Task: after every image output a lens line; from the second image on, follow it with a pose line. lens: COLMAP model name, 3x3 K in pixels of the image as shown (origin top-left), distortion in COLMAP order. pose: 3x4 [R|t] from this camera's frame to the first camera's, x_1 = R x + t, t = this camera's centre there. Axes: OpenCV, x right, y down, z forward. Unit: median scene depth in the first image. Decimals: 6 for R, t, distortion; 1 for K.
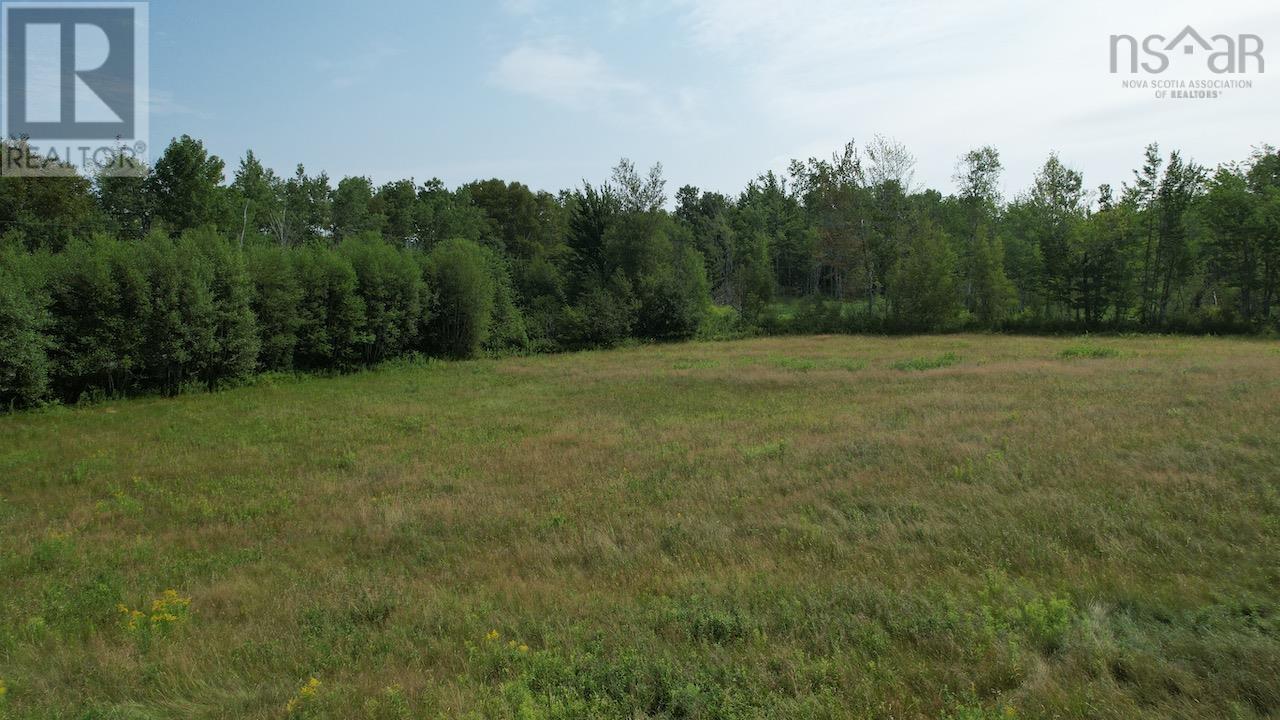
lens RADIAL K [[814.4, 0, 644.4], [0, 814.4, 364.0], [0, 0, 1]] dist [-0.083211, 0.075762]
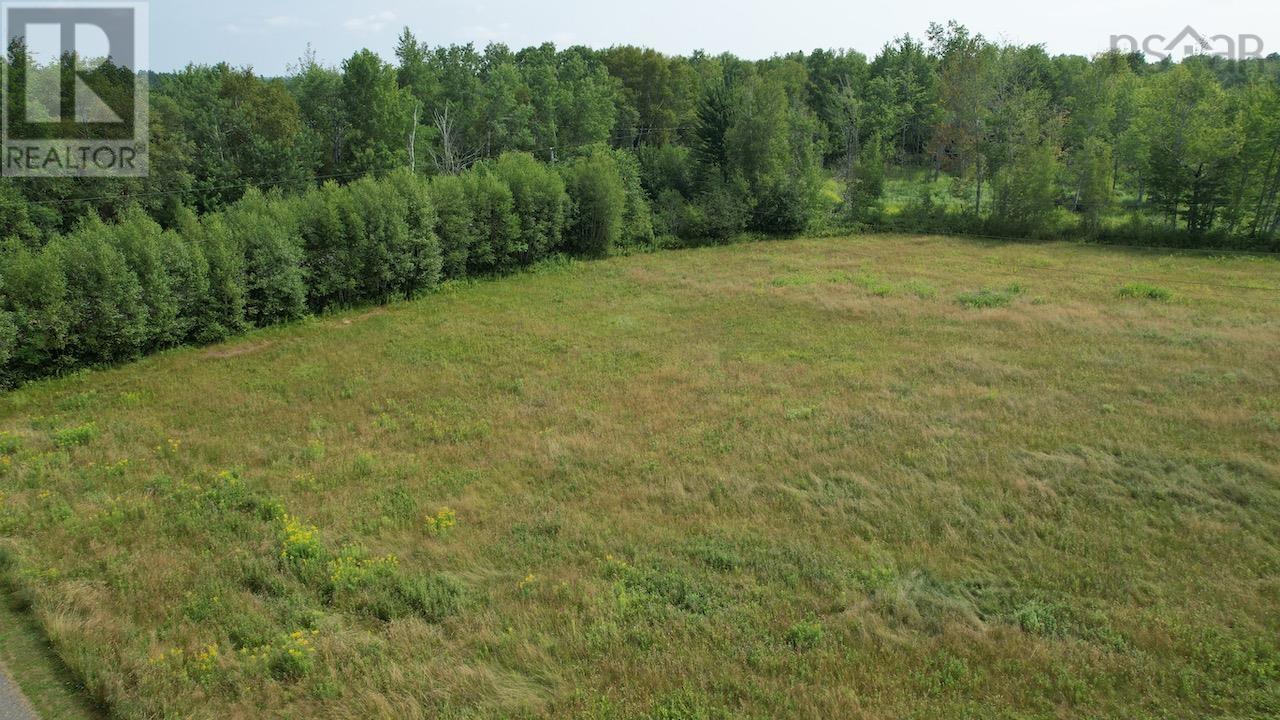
lens RADIAL K [[814.4, 0, 644.4], [0, 814.4, 364.0], [0, 0, 1]] dist [-0.083211, 0.075762]
pose [[0.986075, 0.059743, -0.155199, 0.043066], [-0.025236, 0.976191, 0.215438, -0.132117], [0.164375, -0.208522, 0.964106, -0.198189]]
